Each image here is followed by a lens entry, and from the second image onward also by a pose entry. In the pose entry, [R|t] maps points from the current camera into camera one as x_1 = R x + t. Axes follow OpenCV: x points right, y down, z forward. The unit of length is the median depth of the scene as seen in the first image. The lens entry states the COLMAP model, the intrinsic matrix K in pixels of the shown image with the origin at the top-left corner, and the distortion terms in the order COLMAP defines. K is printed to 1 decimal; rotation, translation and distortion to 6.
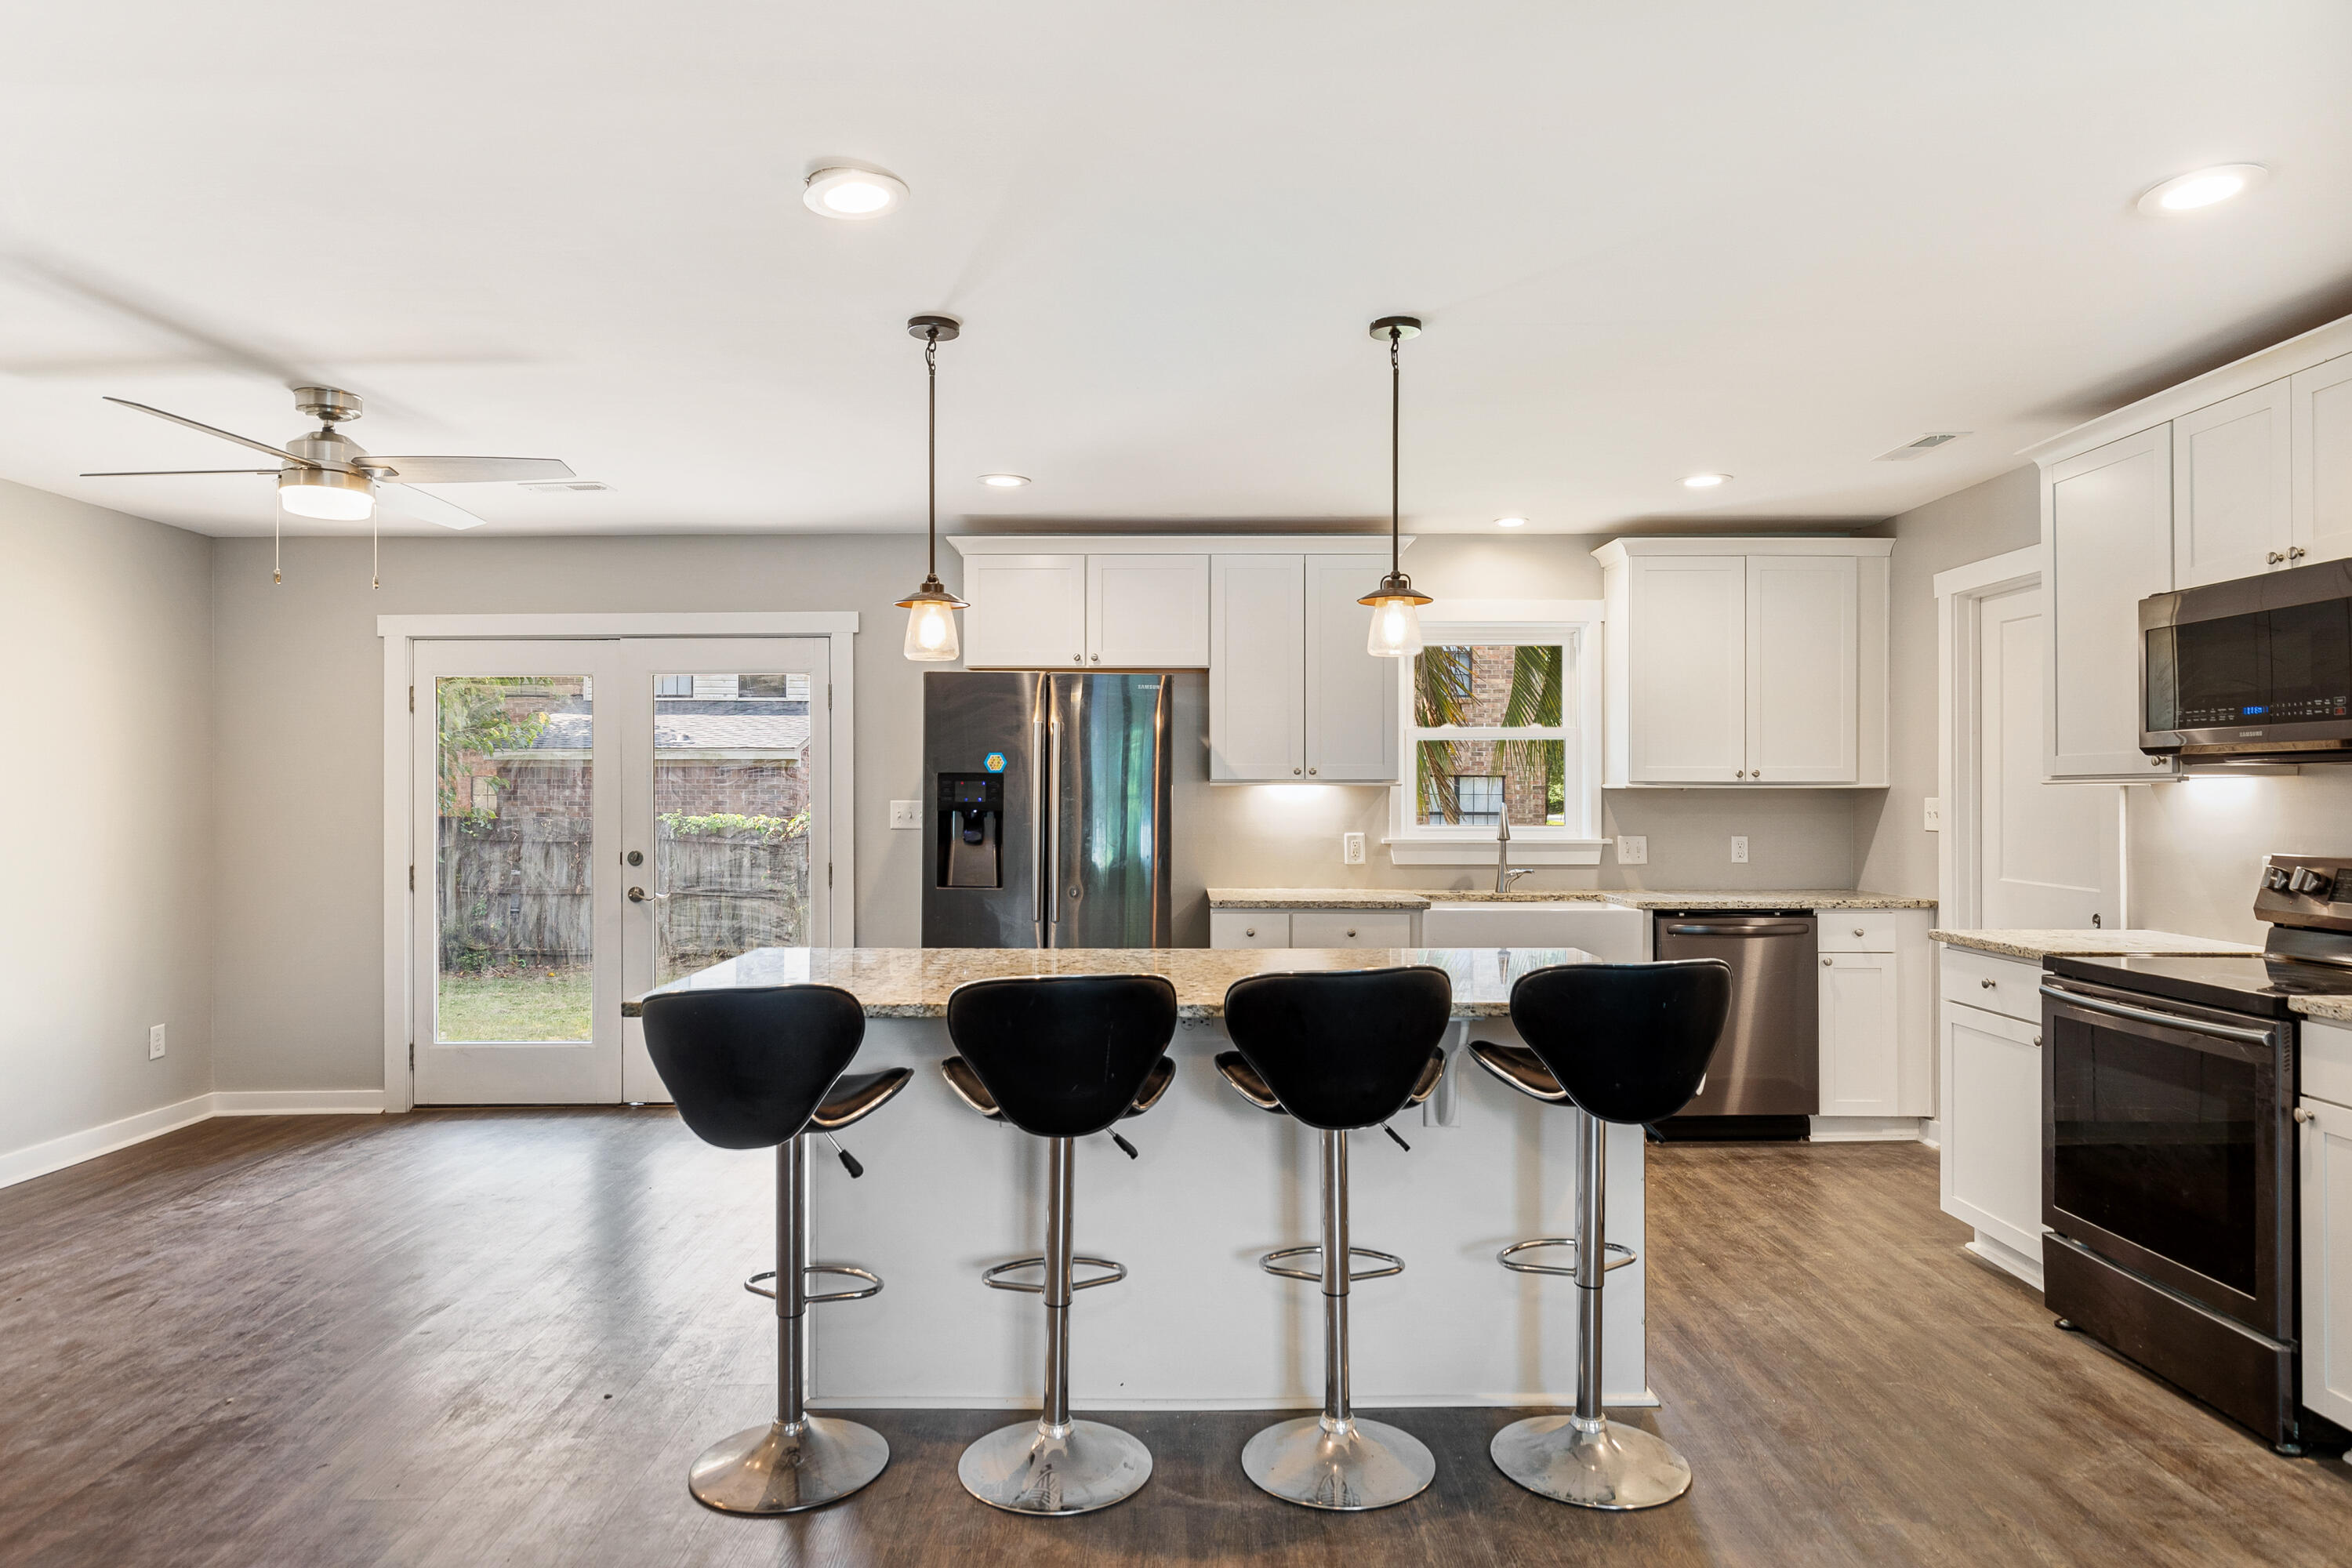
lens RADIAL K [[1402.1, 0, 1168.1], [0, 1402.1, 784.0], [0, 0, 1]] dist [0.000393, 0.005360]
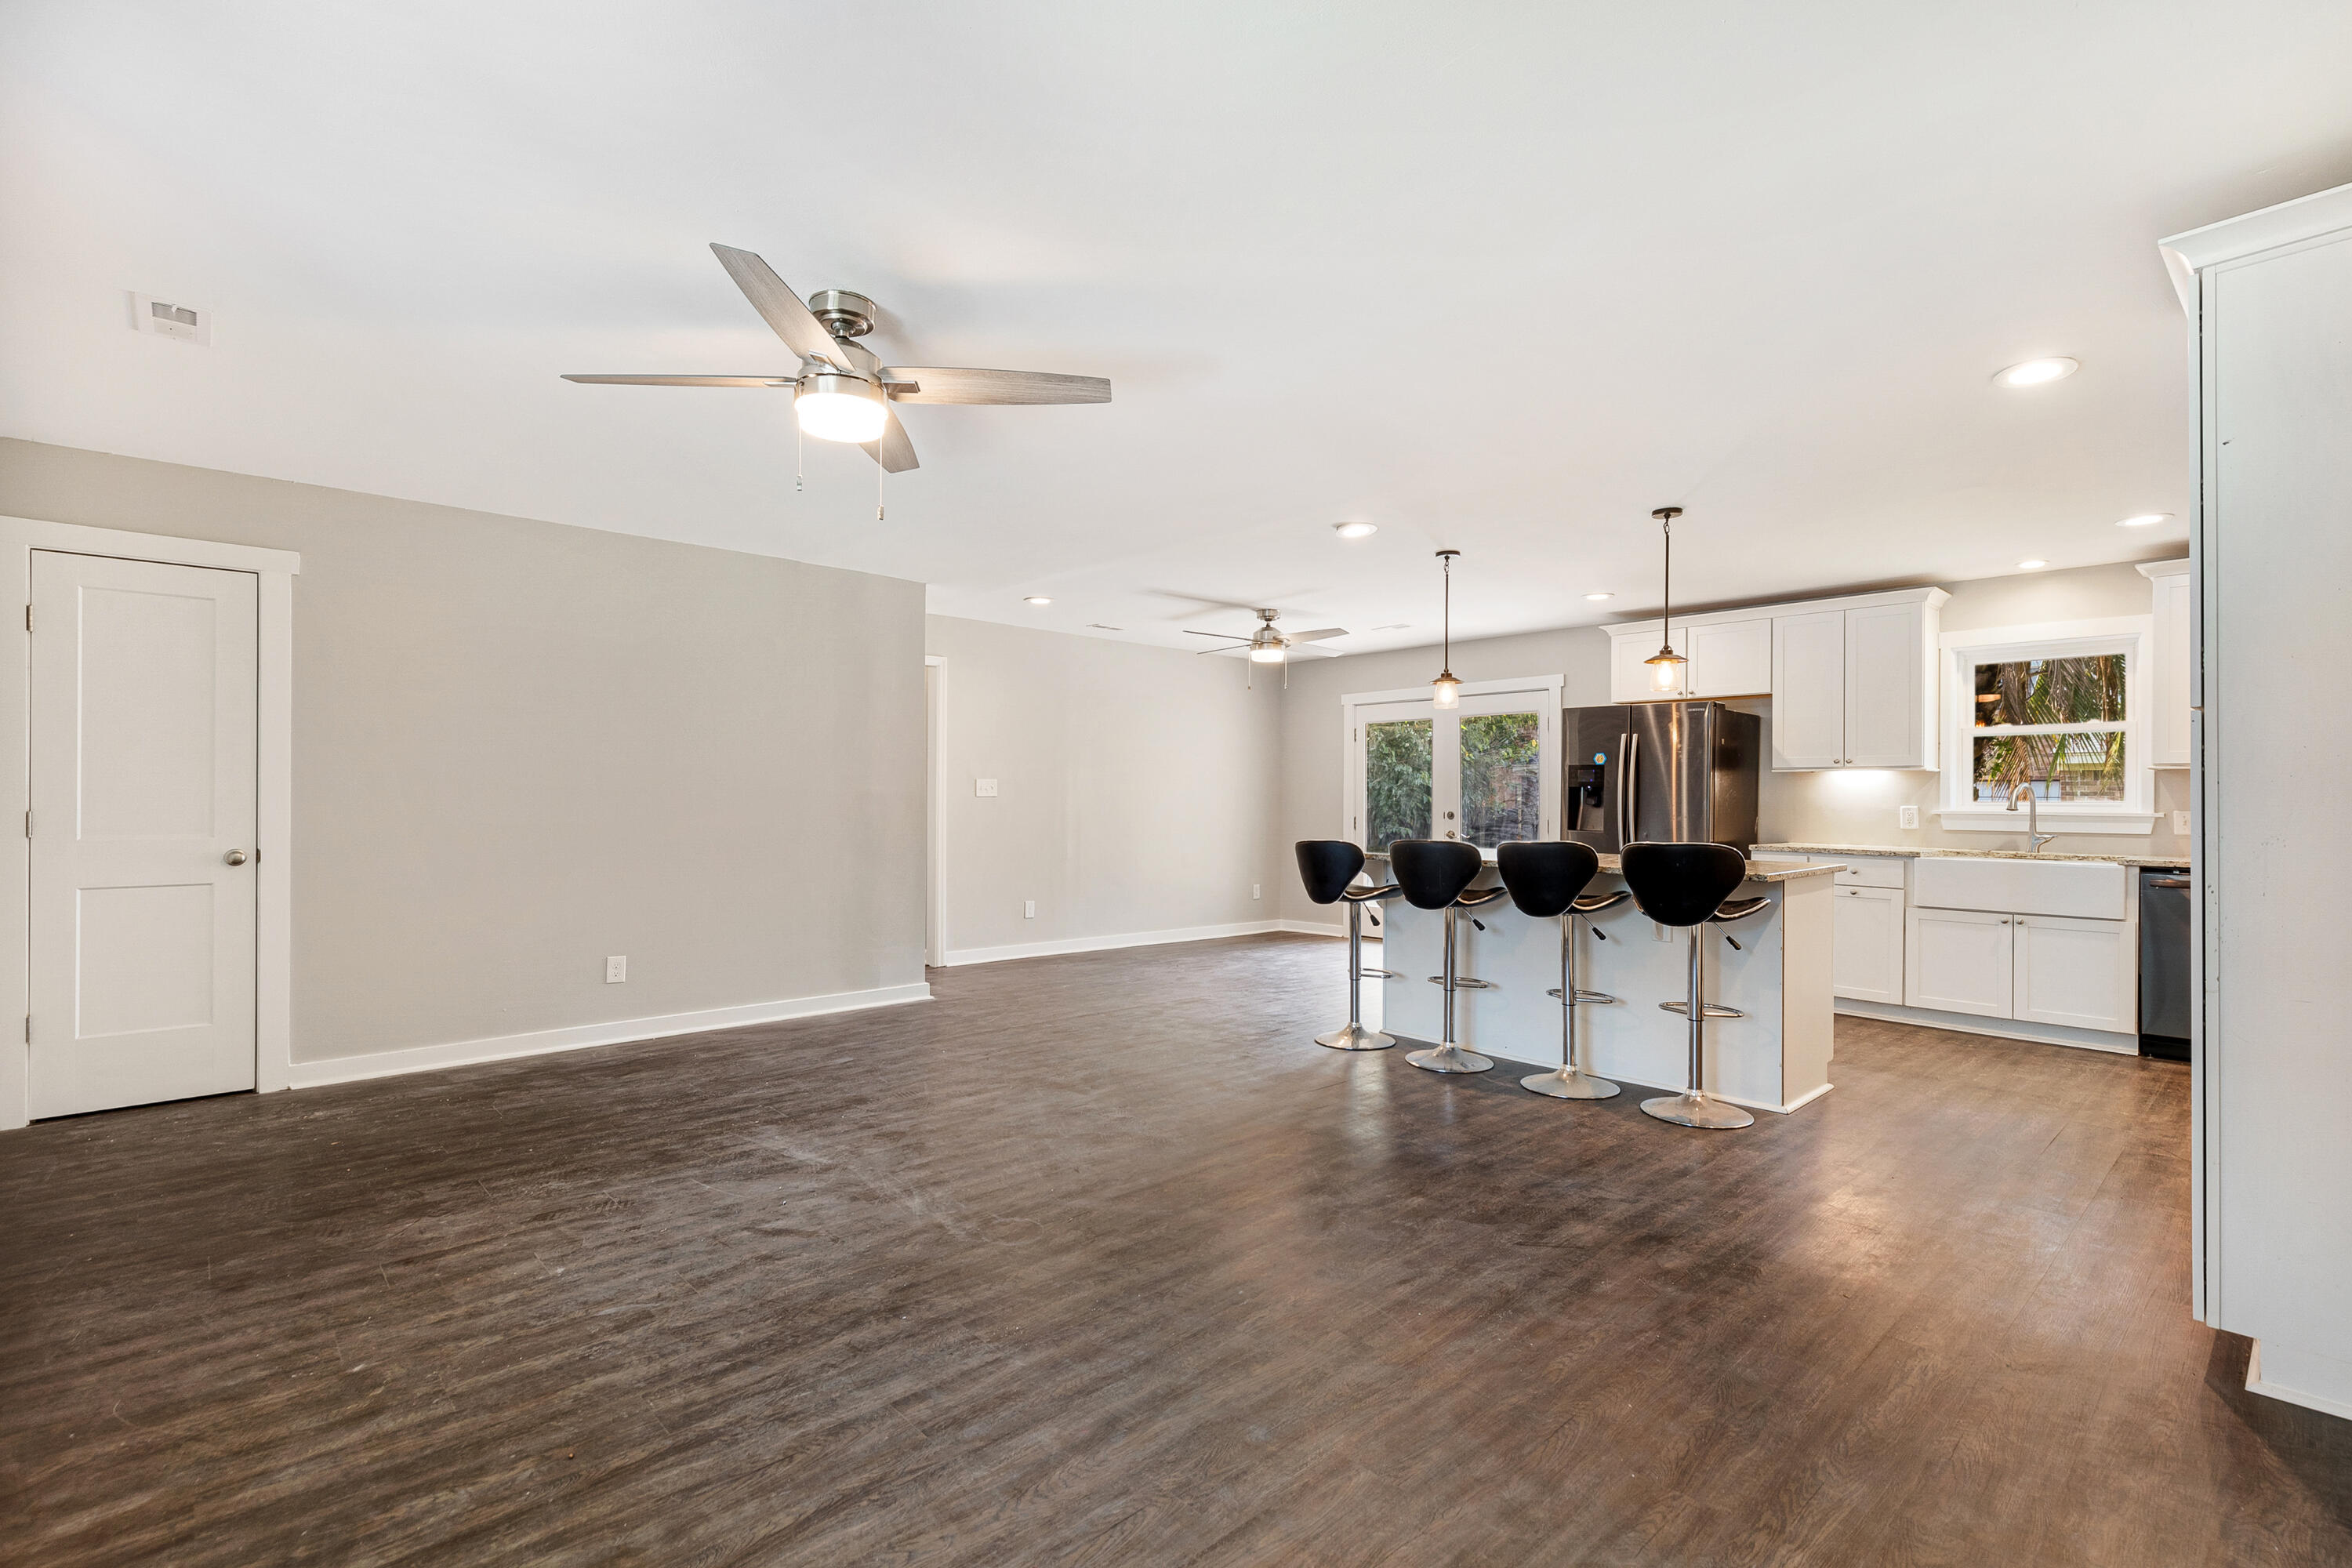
lens RADIAL K [[1067.9, 0, 1182.9], [0, 1067.9, 795.3], [0, 0, 1]] dist [0.007764, -0.001516]
pose [[0.680760, 0.002214, -0.732503, 0.582084], [-0.002035, 0.999997, 0.001131, 0.034518], [0.732504, 0.000721, 0.680763, -0.322883]]
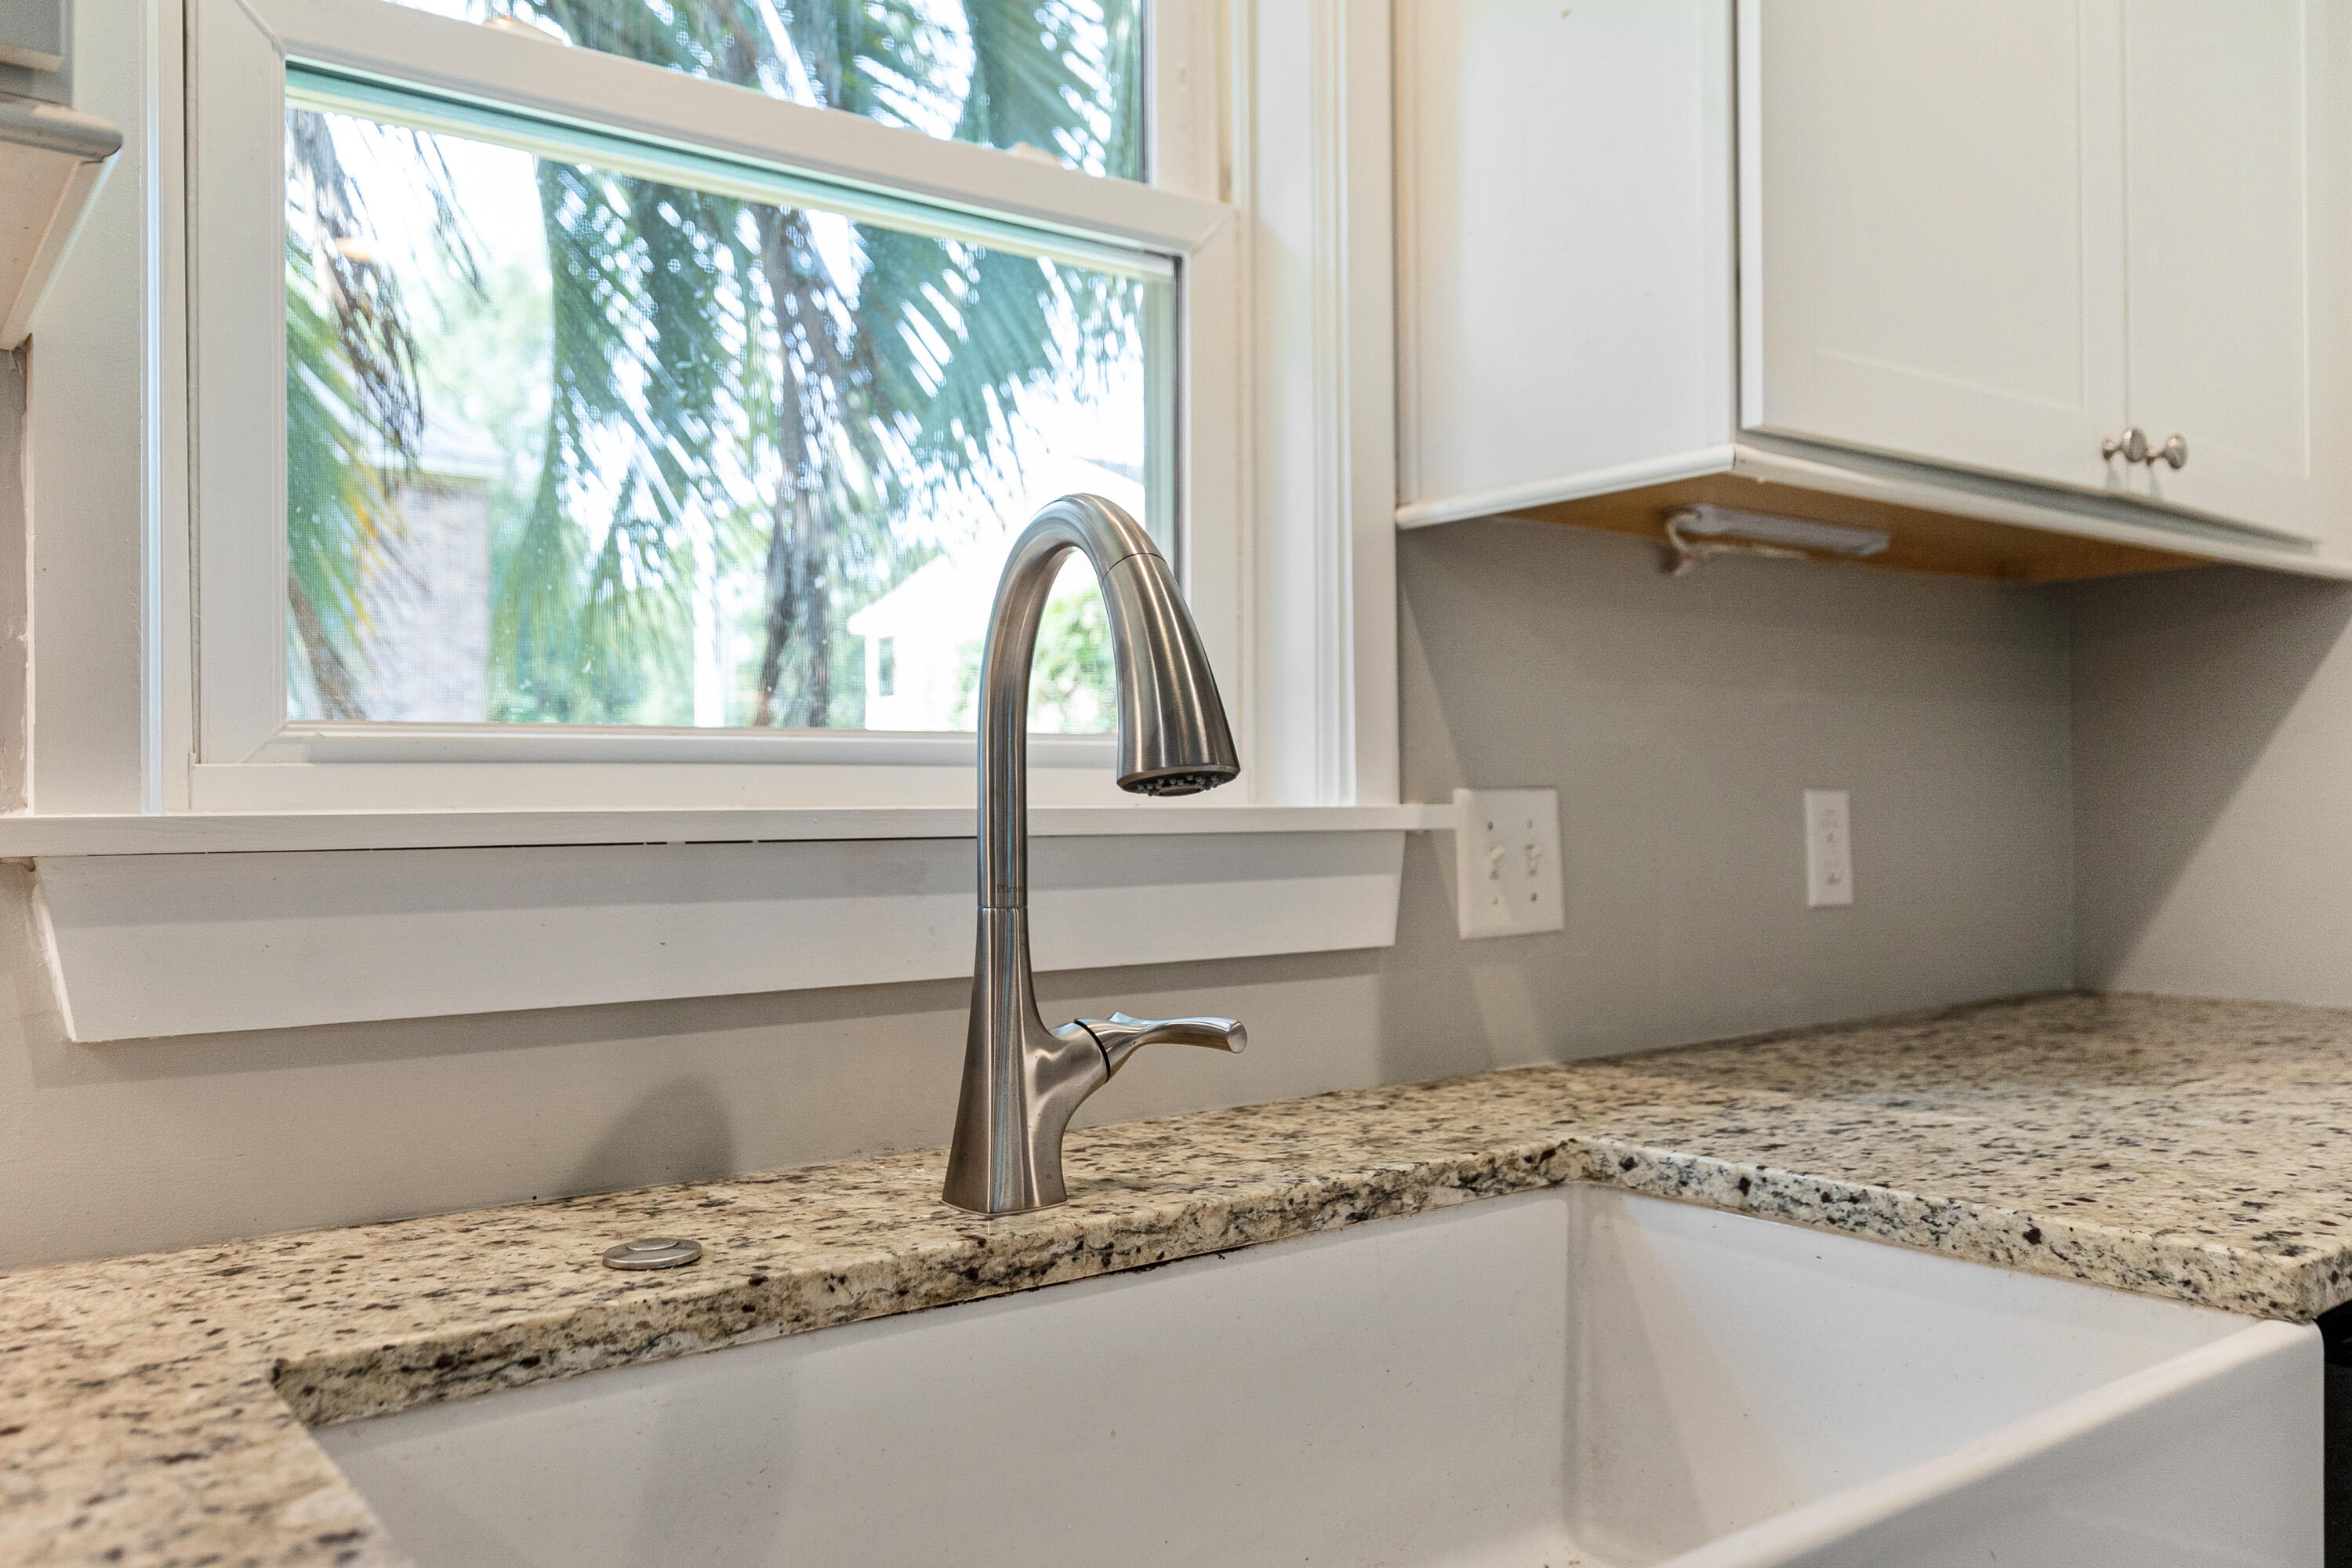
lens RADIAL K [[1825.8, 0, 1183.1], [0, 1825.8, 790.0], [0, 0, 1]] dist [0.013750, 0.001865]
pose [[0.795678, -0.000046, 0.605720, 0.199473], [0.002623, 0.999991, -0.003369, 0.052774], [-0.605715, 0.004270, 0.795671, 1.155791]]
